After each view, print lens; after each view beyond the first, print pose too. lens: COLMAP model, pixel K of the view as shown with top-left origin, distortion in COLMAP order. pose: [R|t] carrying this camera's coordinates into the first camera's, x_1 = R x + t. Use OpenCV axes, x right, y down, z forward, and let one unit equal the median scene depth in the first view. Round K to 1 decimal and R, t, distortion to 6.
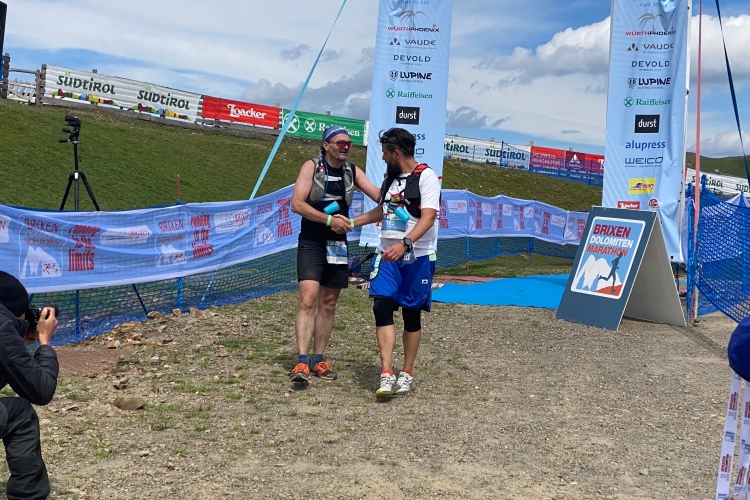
lens RADIAL K [[1323.5, 0, 375.1], [0, 1323.5, 240.8], [0, 0, 1]] dist [0.148681, 0.293519]
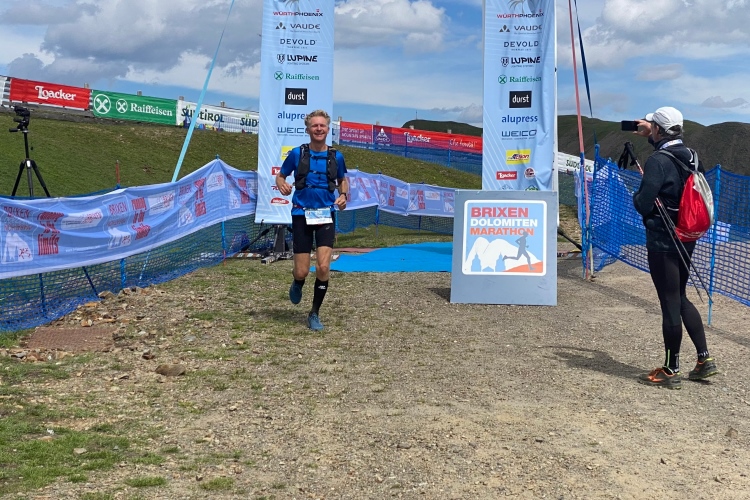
lens RADIAL K [[1323.5, 0, 375.1], [0, 1323.5, 240.8], [0, 0, 1]] dist [0.148681, 0.293519]
pose [[0.985652, -0.042871, 0.163254, -0.094586], [0.039907, 0.998974, 0.021393, -0.000458], [-0.164004, -0.014571, 0.986352, -0.049898]]
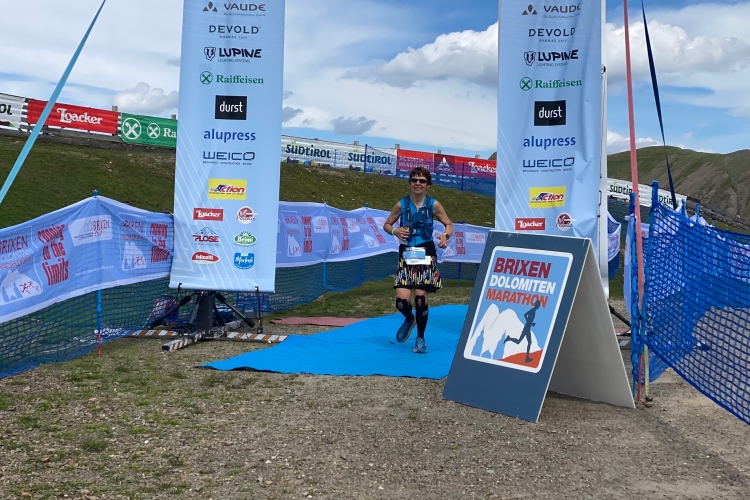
lens RADIAL K [[1323.5, 0, 375.1], [0, 1323.5, 240.8], [0, 0, 1]] dist [0.148681, 0.293519]
pose [[0.994740, -0.028086, 0.098502, 0.031011], [0.028519, 0.999589, -0.002986, -0.017084], [-0.098377, 0.005779, 0.995132, 0.273363]]
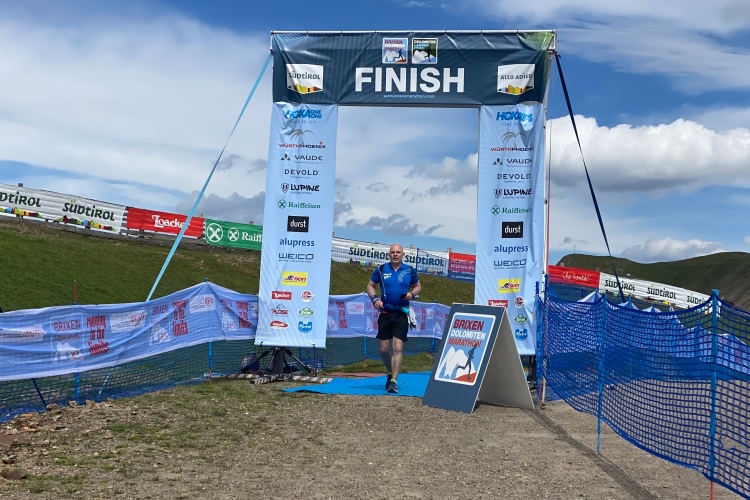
lens RADIAL K [[1328.4, 0, 359.5], [0, 1328.4, 250.1], [0, 0, 1]] dist [0.169197, 0.013323]
pose [[0.999294, -0.011580, 0.035734, 0.037545], [0.014216, 0.997127, -0.074399, 0.009429], [-0.034769, 0.074854, 0.996588, -0.095791]]
